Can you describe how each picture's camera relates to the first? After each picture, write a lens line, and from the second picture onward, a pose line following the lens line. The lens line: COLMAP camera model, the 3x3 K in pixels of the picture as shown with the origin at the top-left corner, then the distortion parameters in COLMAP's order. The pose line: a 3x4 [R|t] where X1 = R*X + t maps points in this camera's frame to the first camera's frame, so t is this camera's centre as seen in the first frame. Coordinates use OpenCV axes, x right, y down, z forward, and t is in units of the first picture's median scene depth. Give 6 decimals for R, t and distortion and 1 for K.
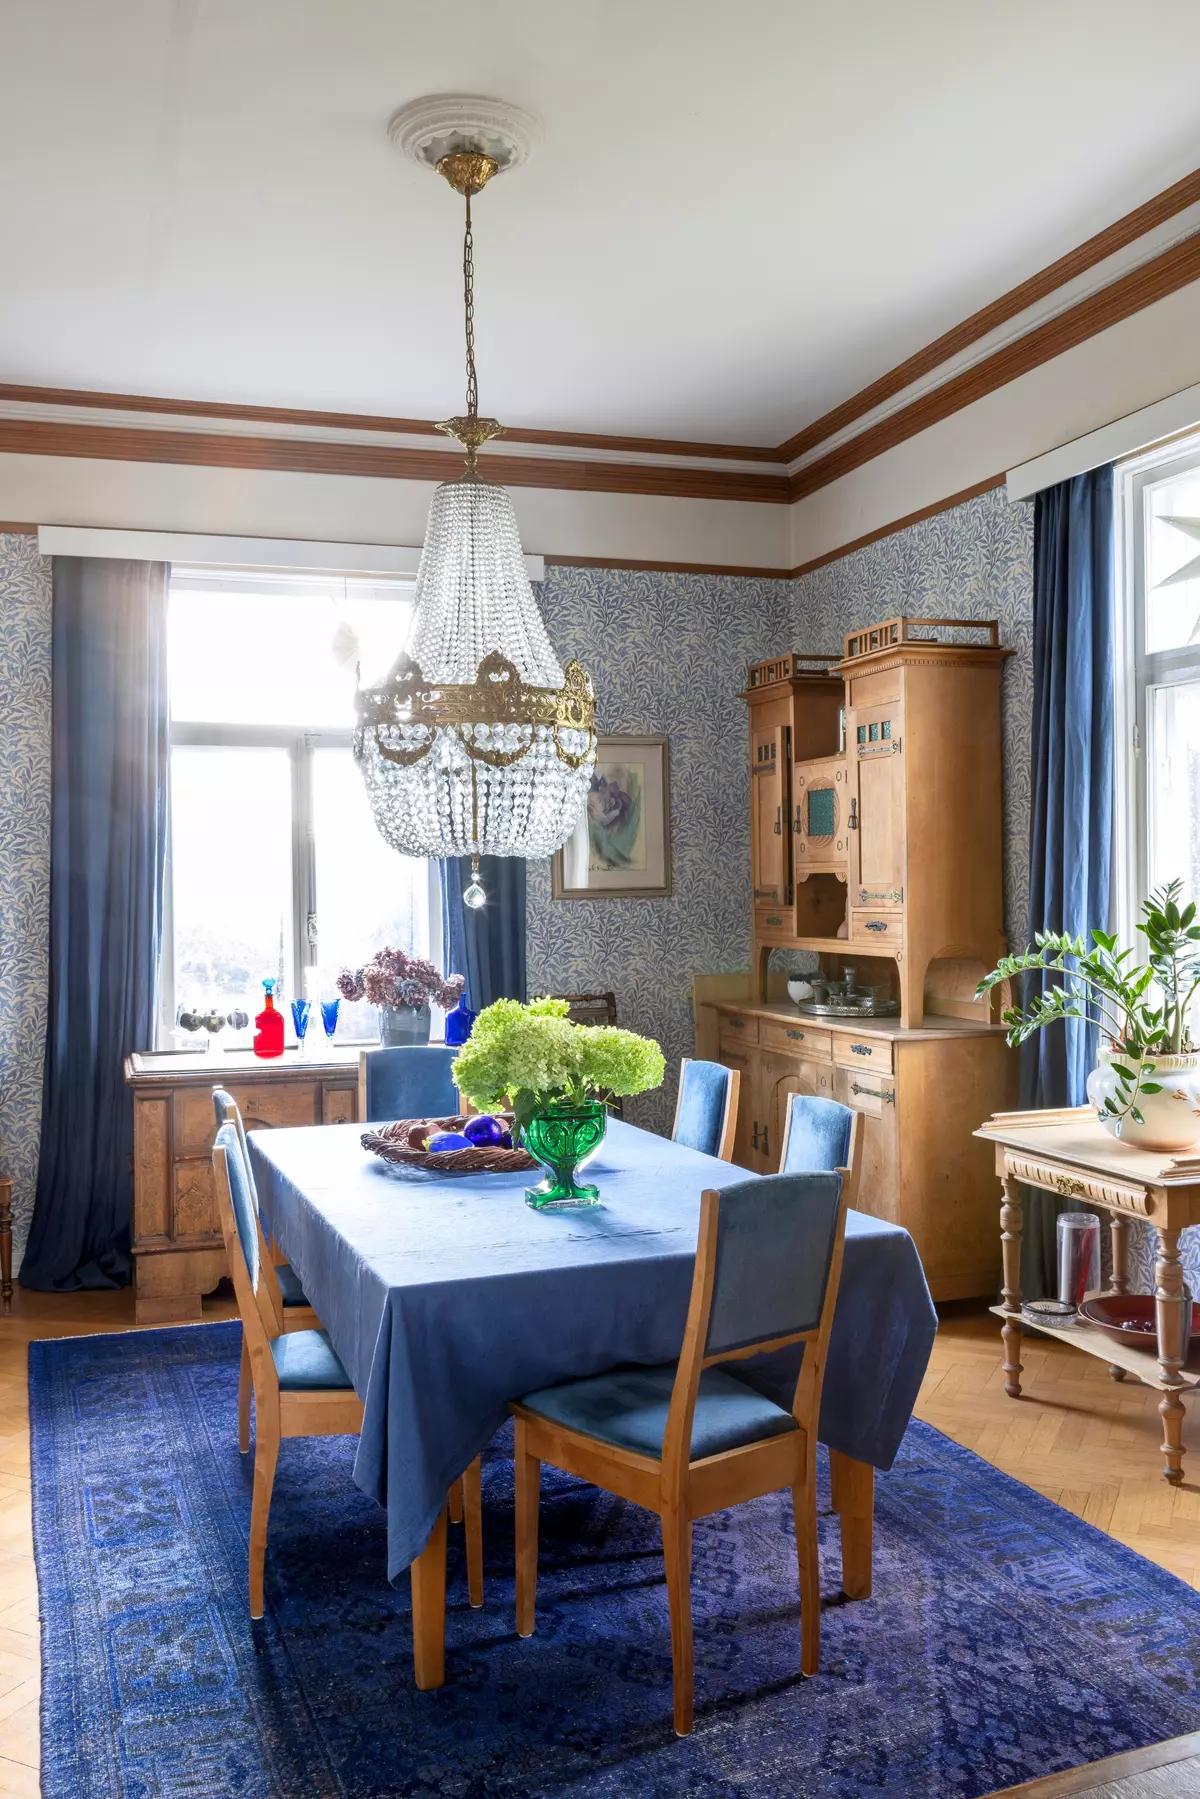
lens RADIAL K [[1513.0, 0, 600.0], [0, 1513.0, 899.5], [0, 0, 1]] dist [0.010289, 0.002465]
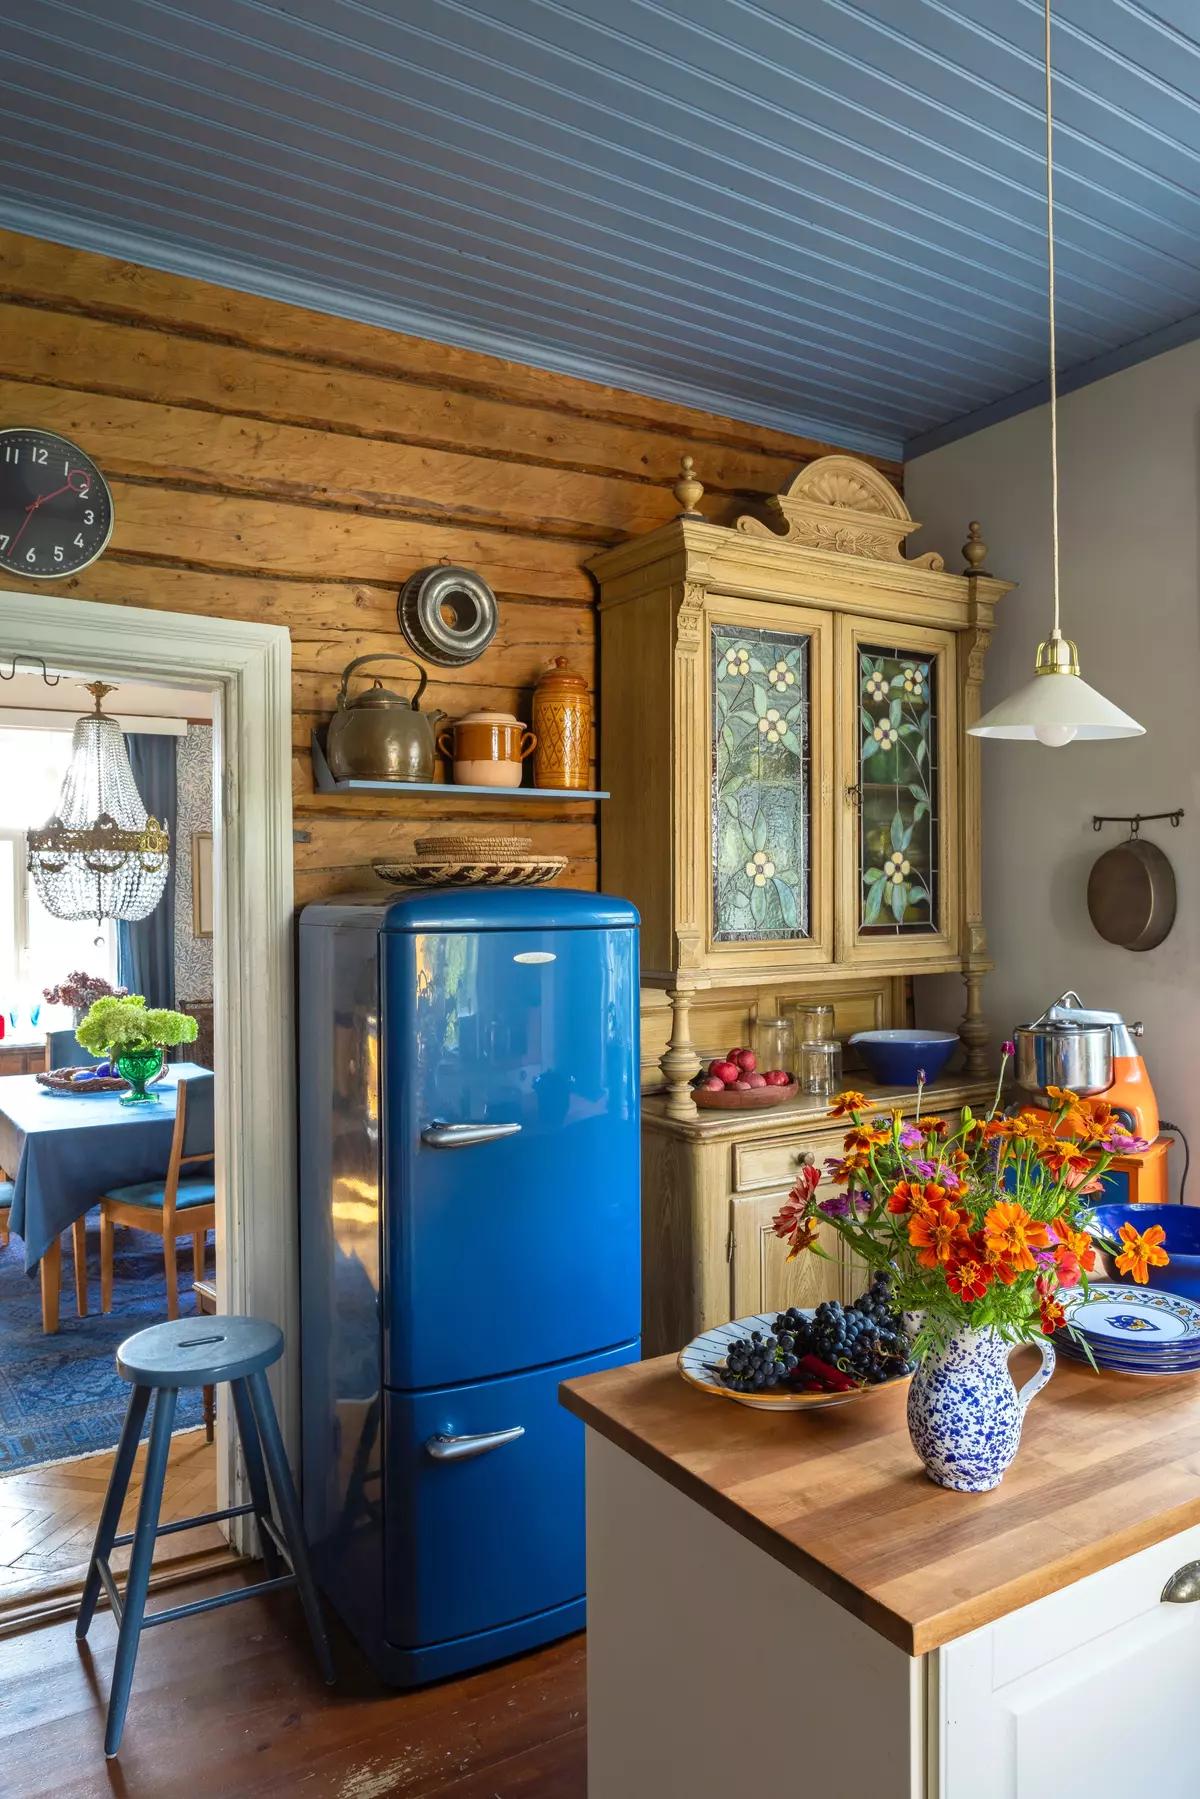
lens RADIAL K [[1292.3, 0, 600.0], [0, 1292.3, 899.5], [0, 0, 1]] dist [0.000801, -0.000075]
pose [[0.982493, -0.003153, 0.186275, 0.167709], [0.007076, 0.999767, -0.020400, -0.012336], [-0.186167, 0.021361, 0.982286, -0.494199]]
